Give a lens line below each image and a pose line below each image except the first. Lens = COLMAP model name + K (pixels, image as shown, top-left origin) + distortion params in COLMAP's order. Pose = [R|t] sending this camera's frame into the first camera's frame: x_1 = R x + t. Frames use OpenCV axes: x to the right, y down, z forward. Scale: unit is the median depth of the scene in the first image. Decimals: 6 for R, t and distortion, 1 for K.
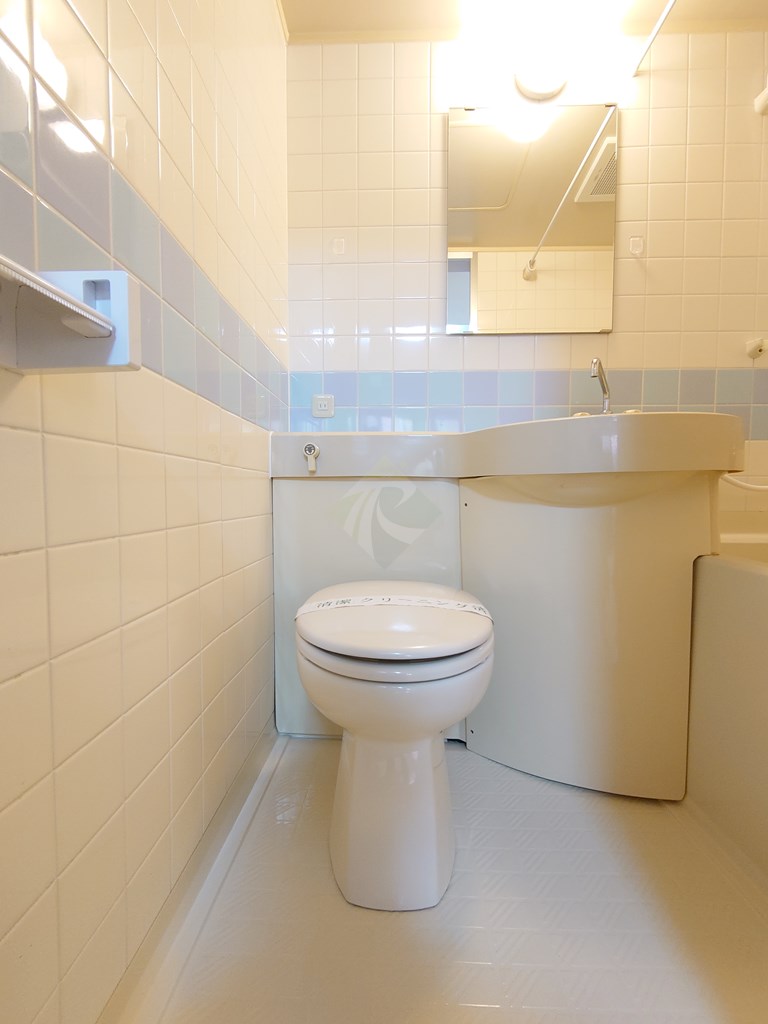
lens RADIAL K [[444.8, 0, 379.7], [0, 444.8, 512.0], [0, 0, 1]] dist [0.000770, 0.000331]
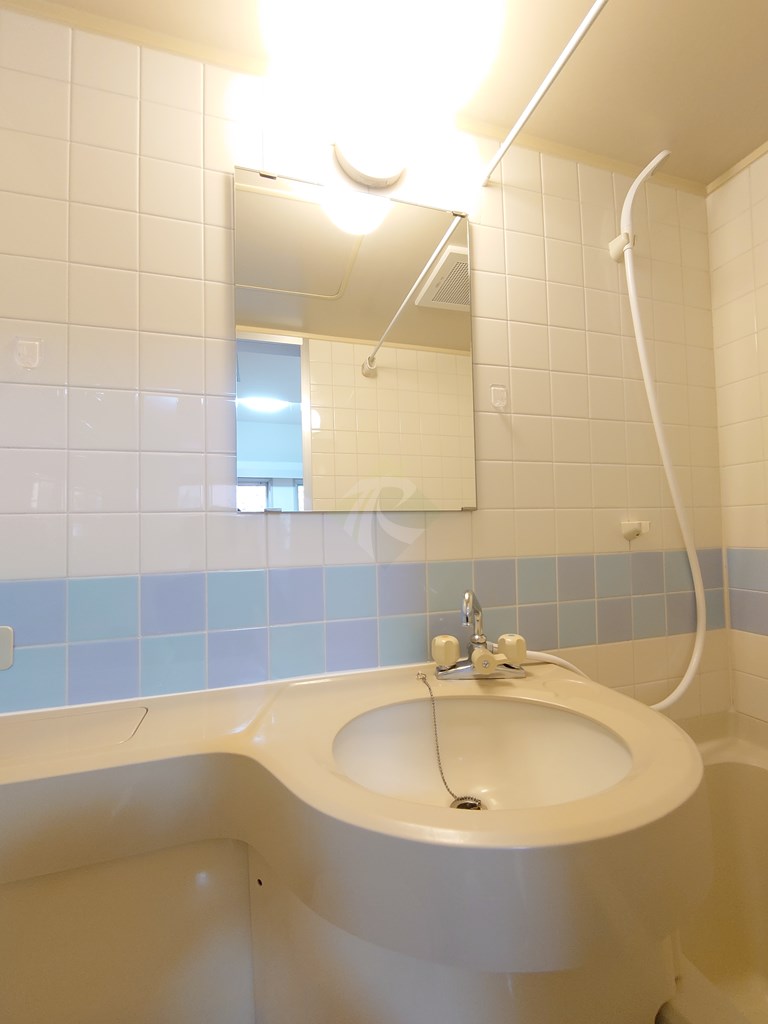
lens RADIAL K [[444.8, 0, 383.3], [0, 444.8, 508.8], [0, 0, 1]] dist [0.000770, 0.000331]
pose [[0.945521, -0.009271, 0.325430, 0.141610], [0.037835, 0.995951, -0.081554, -0.347993], [-0.323356, 0.089424, 0.942043, 0.362635]]
